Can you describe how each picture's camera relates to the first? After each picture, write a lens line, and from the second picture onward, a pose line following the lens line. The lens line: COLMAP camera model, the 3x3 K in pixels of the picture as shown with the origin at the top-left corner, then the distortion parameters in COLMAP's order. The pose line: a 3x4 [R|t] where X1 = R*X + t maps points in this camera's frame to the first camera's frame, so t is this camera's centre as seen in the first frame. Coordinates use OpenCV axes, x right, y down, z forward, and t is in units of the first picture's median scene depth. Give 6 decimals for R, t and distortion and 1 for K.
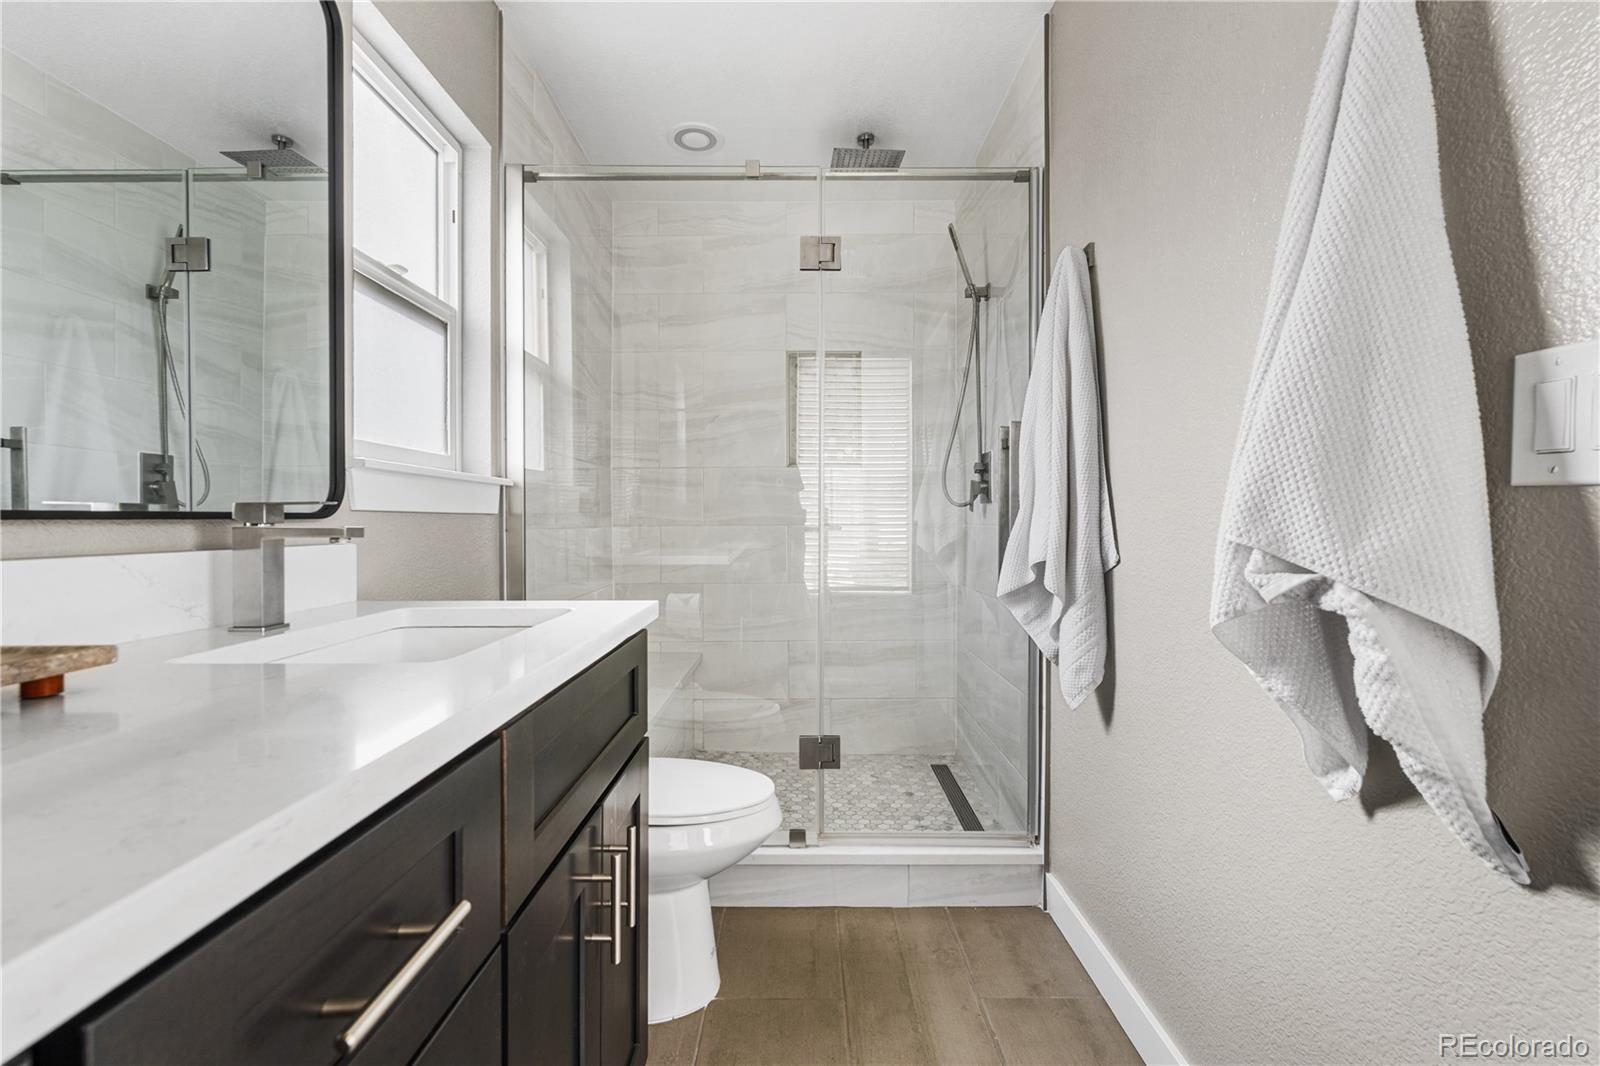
lens RADIAL K [[710.8, 0, 800.0], [0, 710.8, 533.0], [0, 0, 1]] dist [-0.004485, 0.000086]
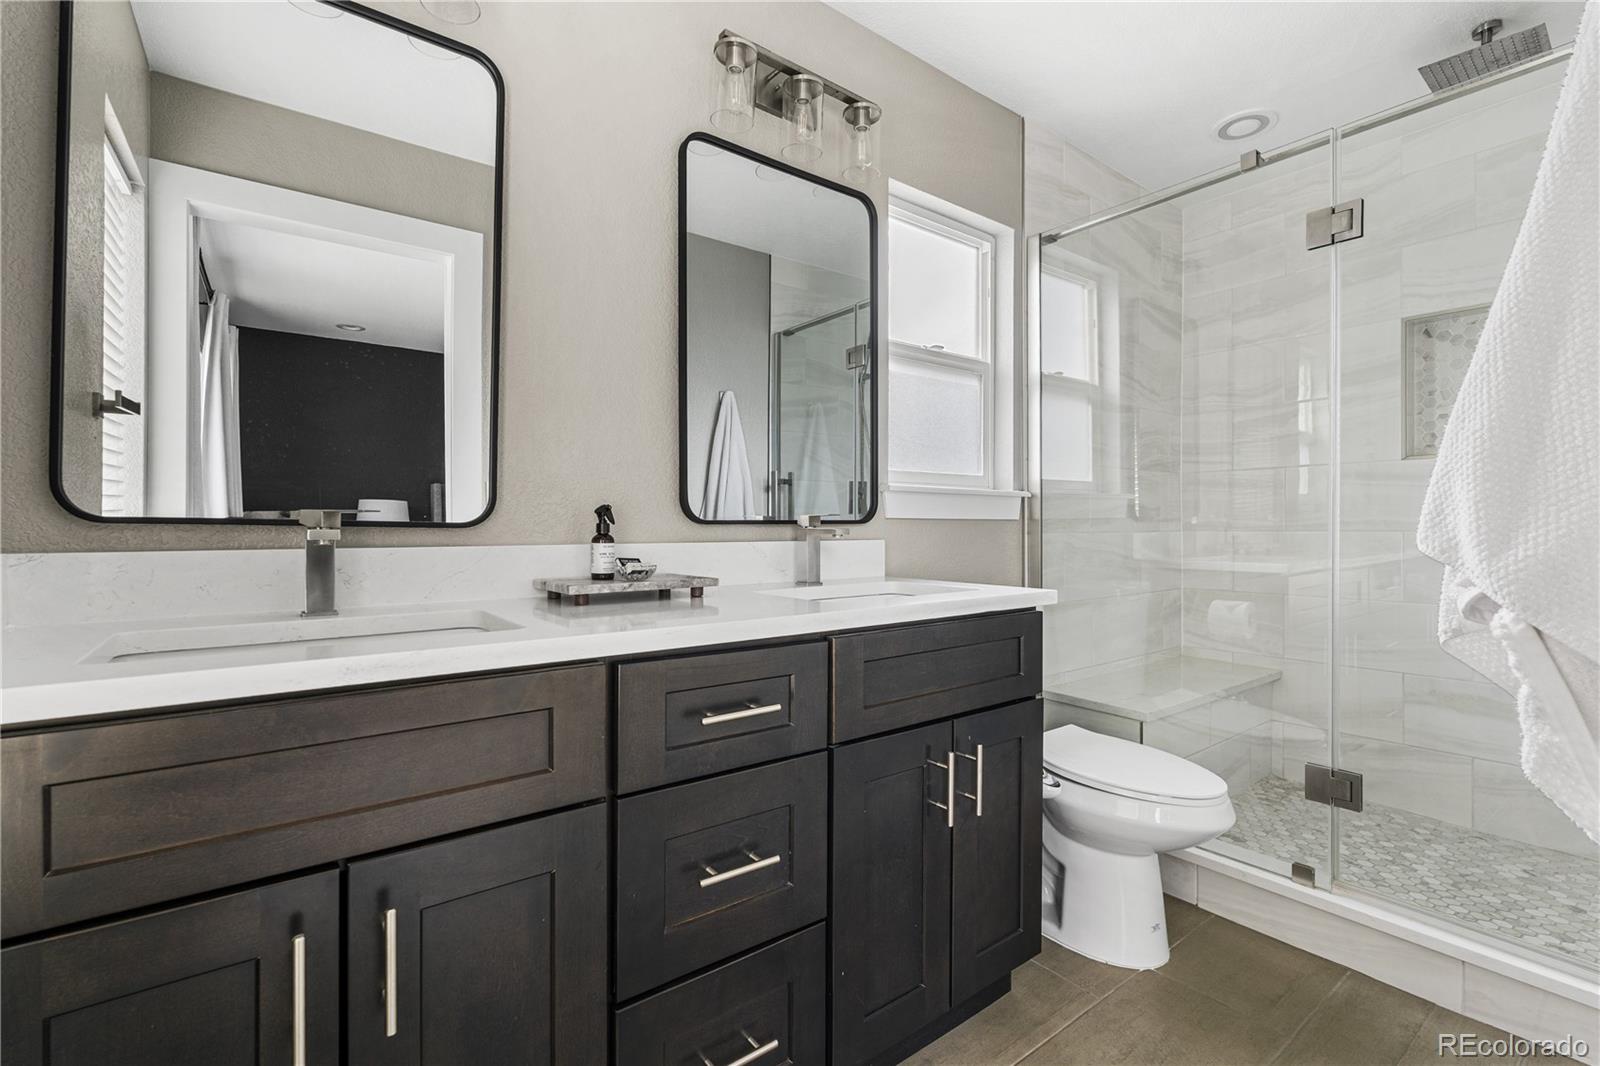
lens RADIAL K [[710.8, 0, 800.0], [0, 710.8, 533.0], [0, 0, 1]] dist [-0.004485, 0.000086]
pose [[0.612985, 0.008375, -0.790050, 0.313659], [-0.013344, 0.999911, 0.000246, 0.001141], [0.789982, 0.010391, 0.613042, -0.069349]]
